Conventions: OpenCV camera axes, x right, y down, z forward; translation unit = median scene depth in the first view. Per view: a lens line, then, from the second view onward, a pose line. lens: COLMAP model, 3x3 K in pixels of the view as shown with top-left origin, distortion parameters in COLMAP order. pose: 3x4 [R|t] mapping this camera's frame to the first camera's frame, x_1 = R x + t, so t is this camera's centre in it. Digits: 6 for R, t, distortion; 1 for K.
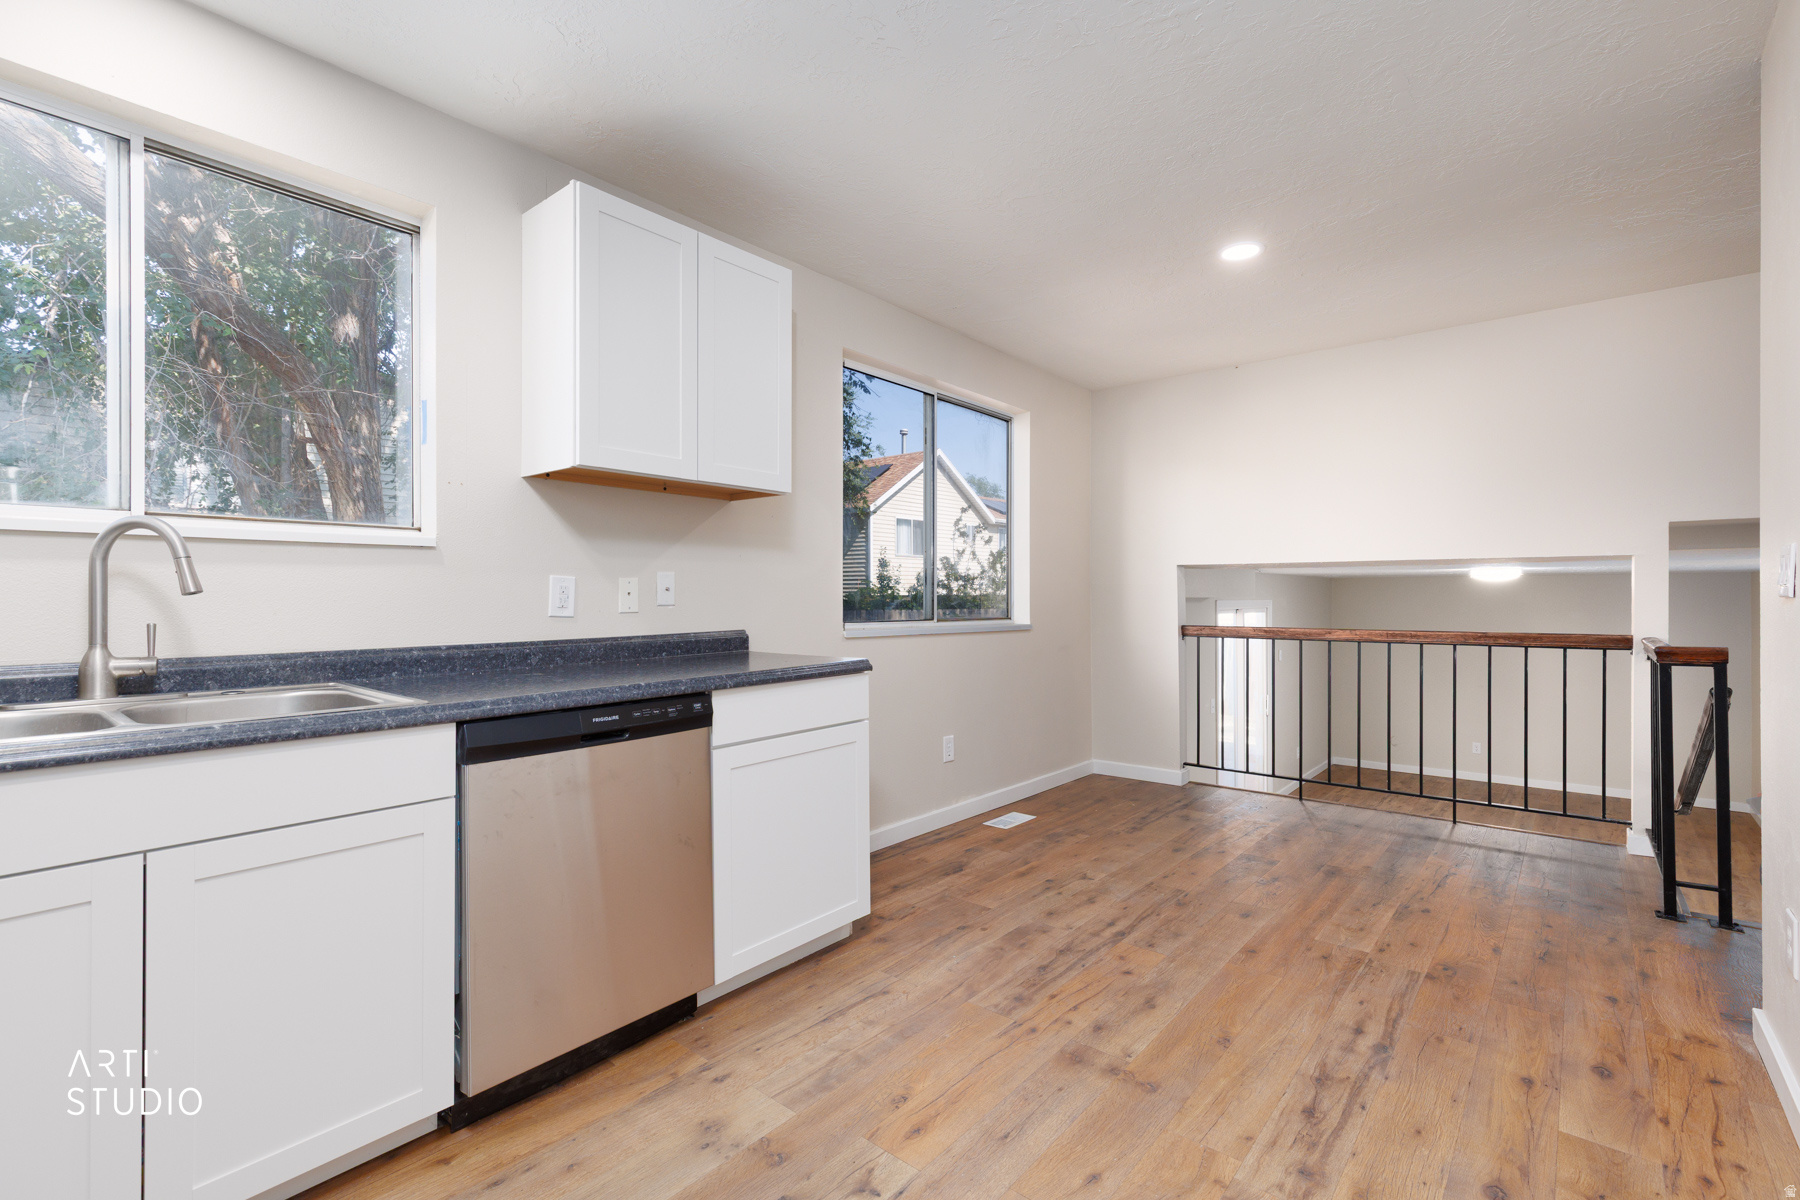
lens RADIAL K [[807.3, 0, 905.0], [0, 807.3, 592.8], [0, 0, 1]] dist [0.009187, -0.002633]
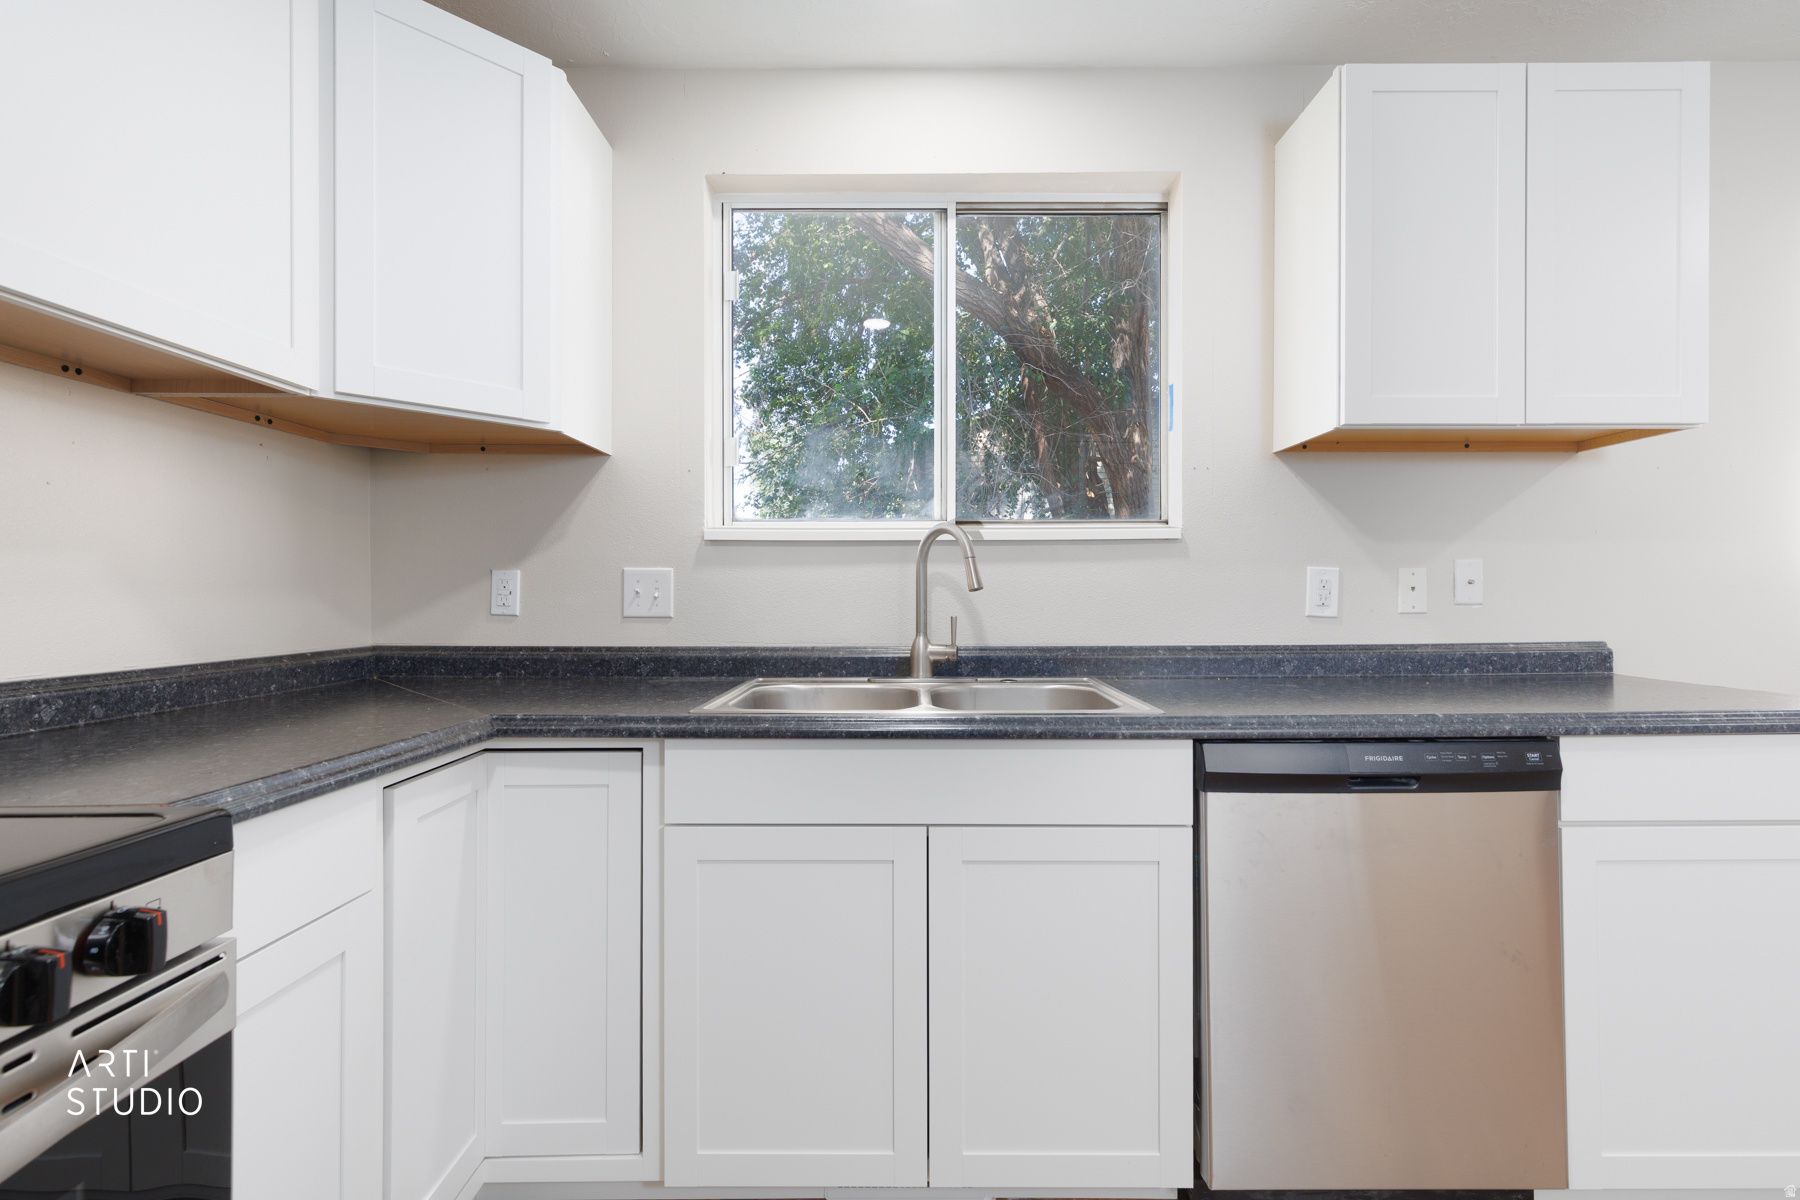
lens RADIAL K [[807.3, 0, 905.2], [0, 807.3, 595.6], [0, 0, 1]] dist [0.009187, -0.002633]
pose [[0.637805, 0.001180, -0.770197, -0.074936], [0.004512, 0.999976, 0.005269, 0.002018], [0.770185, -0.006835, 0.637784, 0.182860]]
